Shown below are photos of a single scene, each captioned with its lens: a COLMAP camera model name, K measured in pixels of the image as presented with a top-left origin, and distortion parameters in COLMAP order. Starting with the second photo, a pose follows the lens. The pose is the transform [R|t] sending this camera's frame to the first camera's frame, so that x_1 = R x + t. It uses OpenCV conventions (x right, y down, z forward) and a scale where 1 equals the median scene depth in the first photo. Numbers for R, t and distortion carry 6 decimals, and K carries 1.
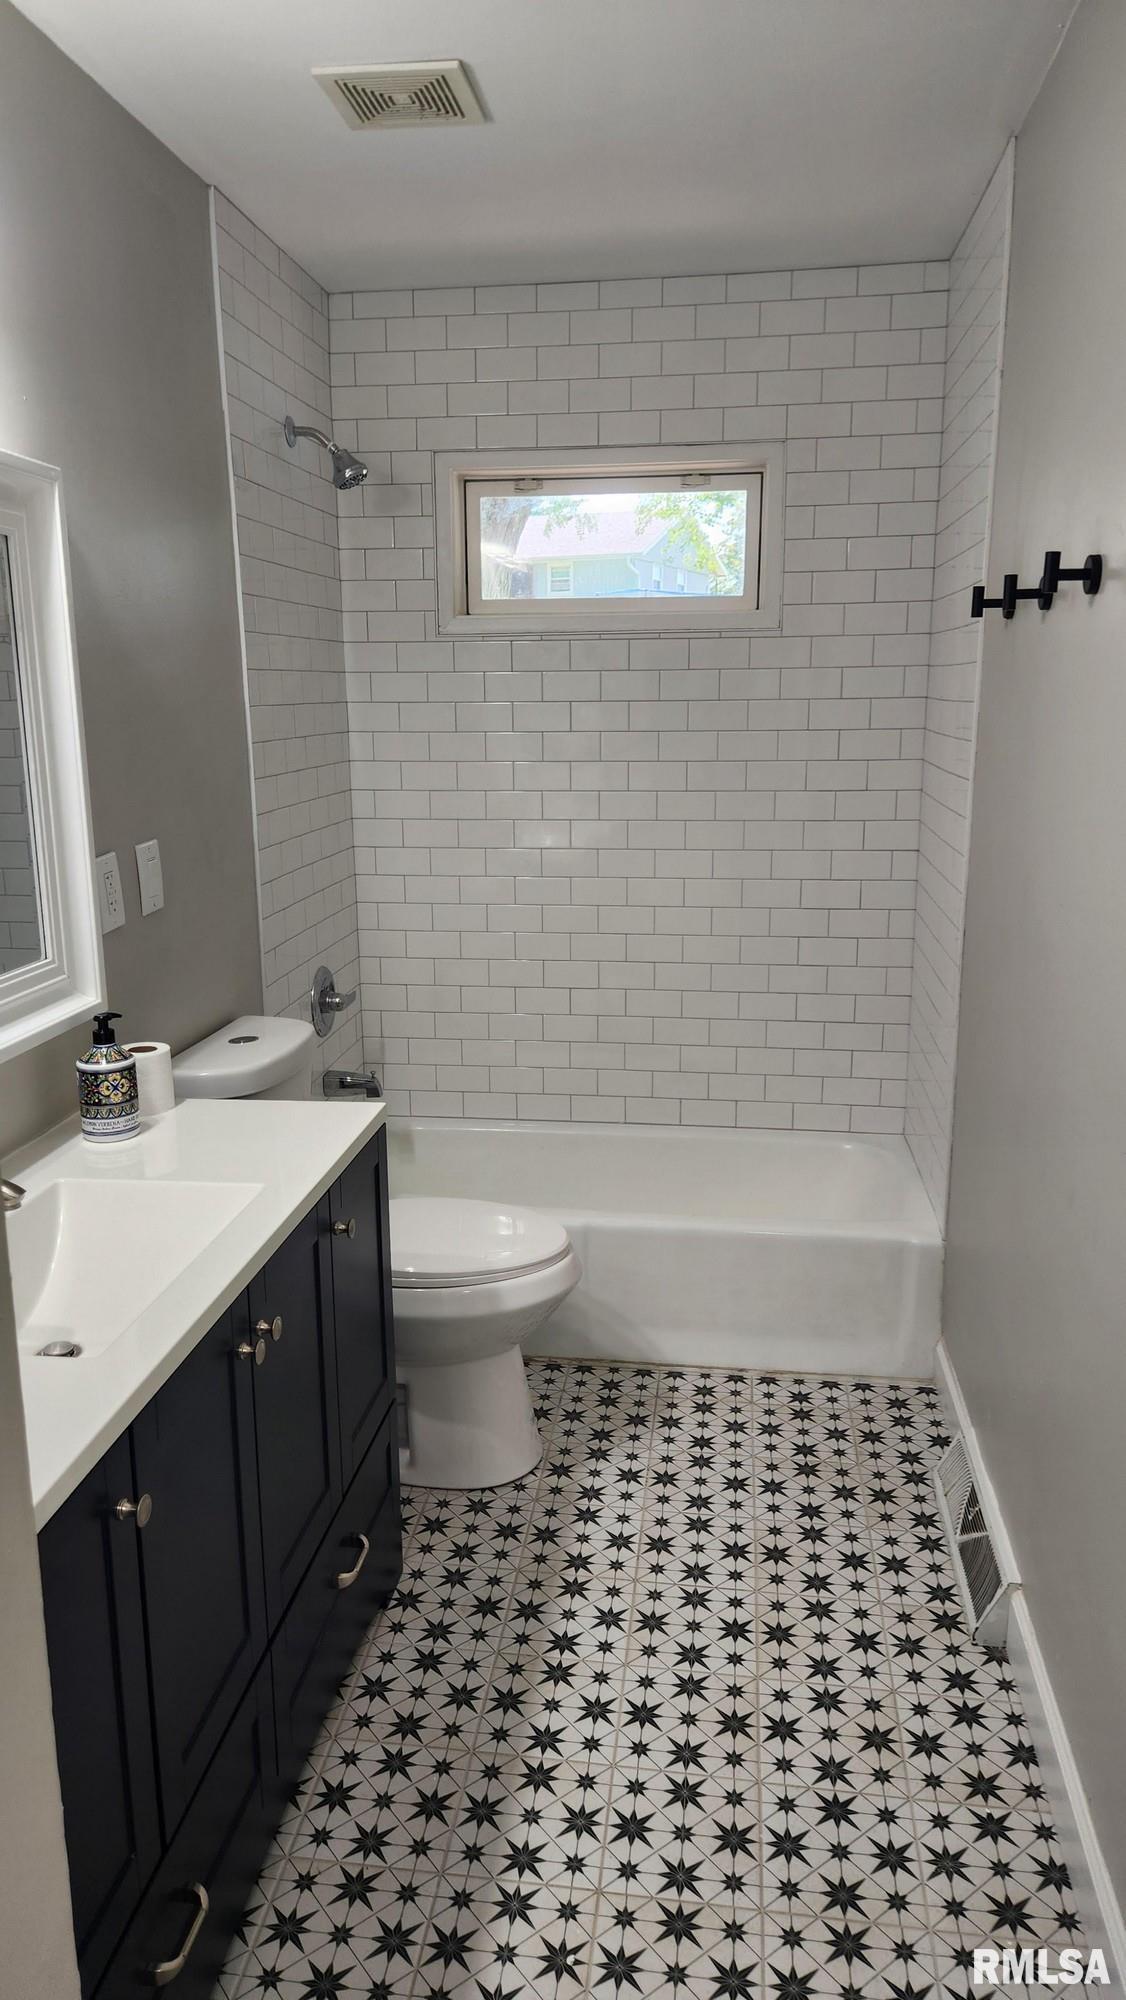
lens RADIAL K [[1333.8, 0, 534.9], [0, 1333.8, 1004.8], [0, 0, 1]] dist [0.077618, -0.071698]
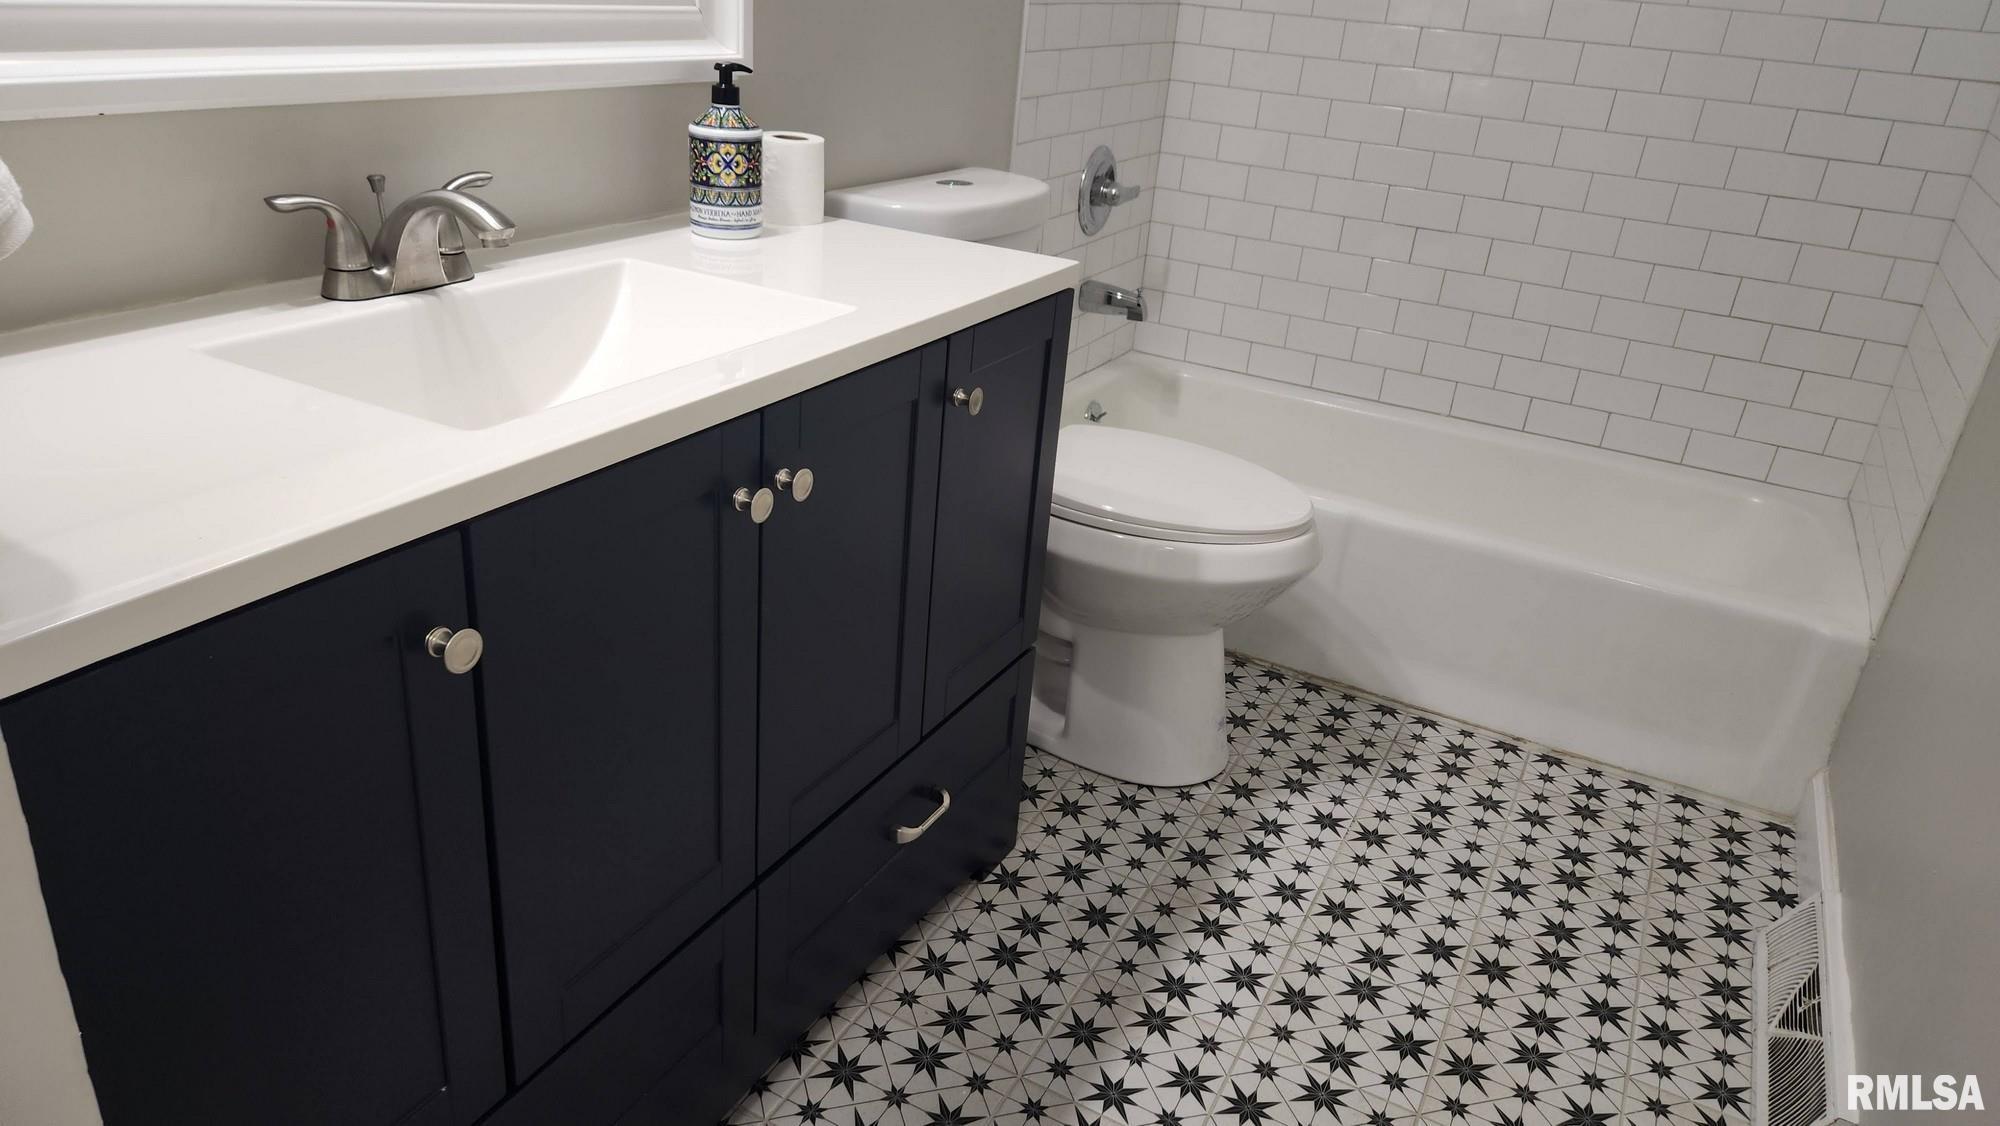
lens RADIAL K [[1333.8, 0, 953.2], [0, 1333.8, 557.5], [0, 0, 1]] dist [0.077618, -0.071698]
pose [[0.933176, 0.222327, -0.282407, 0.053367], [-0.164771, 0.962924, 0.213606, 0.067125], [0.319427, -0.152800, 0.935210, 0.211147]]
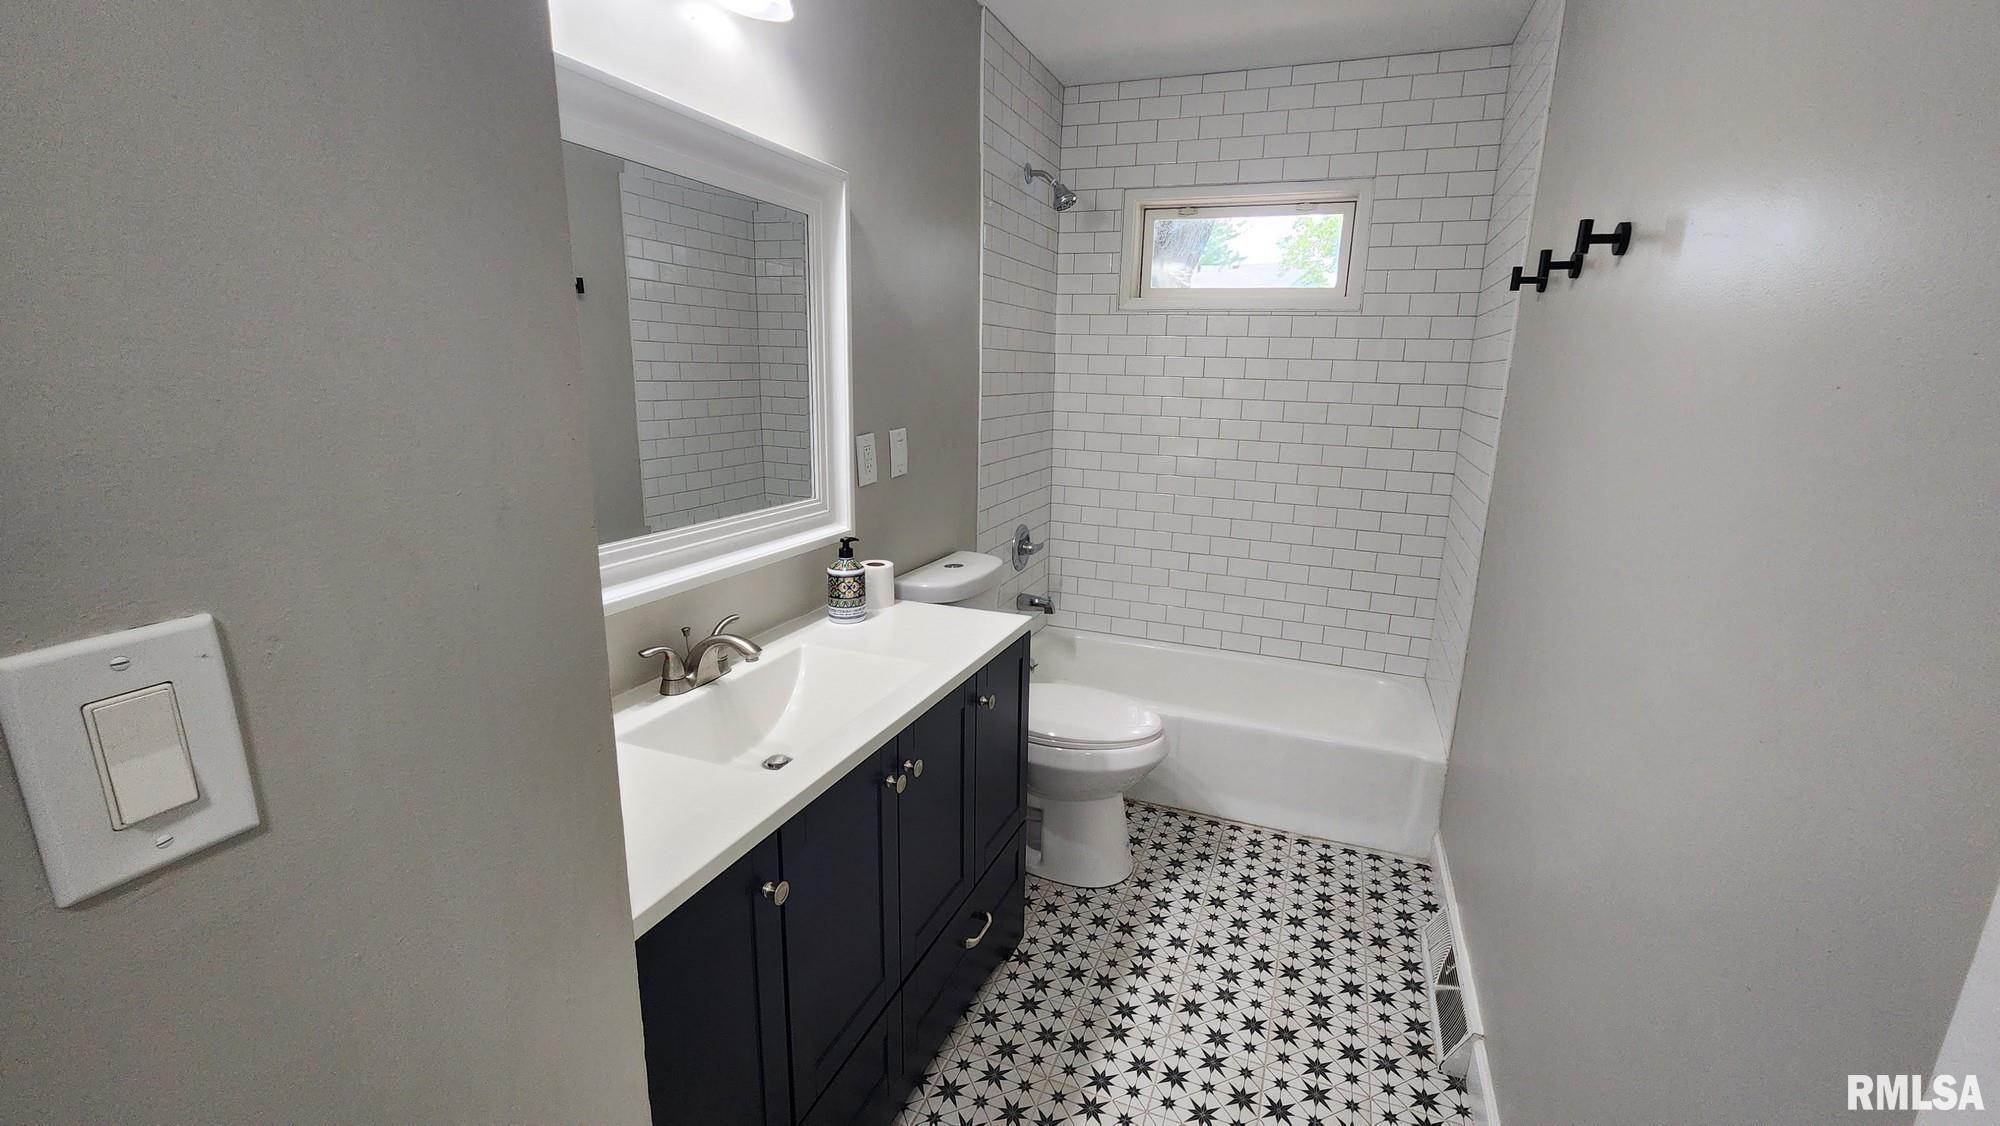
lens RADIAL K [[819.1, 0, 1012.7], [0, 819.1, 557.9], [0, 0, 1]] dist [-0.001582, -0.000539]
pose [[0.973762, 0.084648, -0.211241, 0.038100], [-0.085437, 0.996329, 0.005407, 0.006192], [0.210923, 0.012783, 0.977419, 0.109933]]
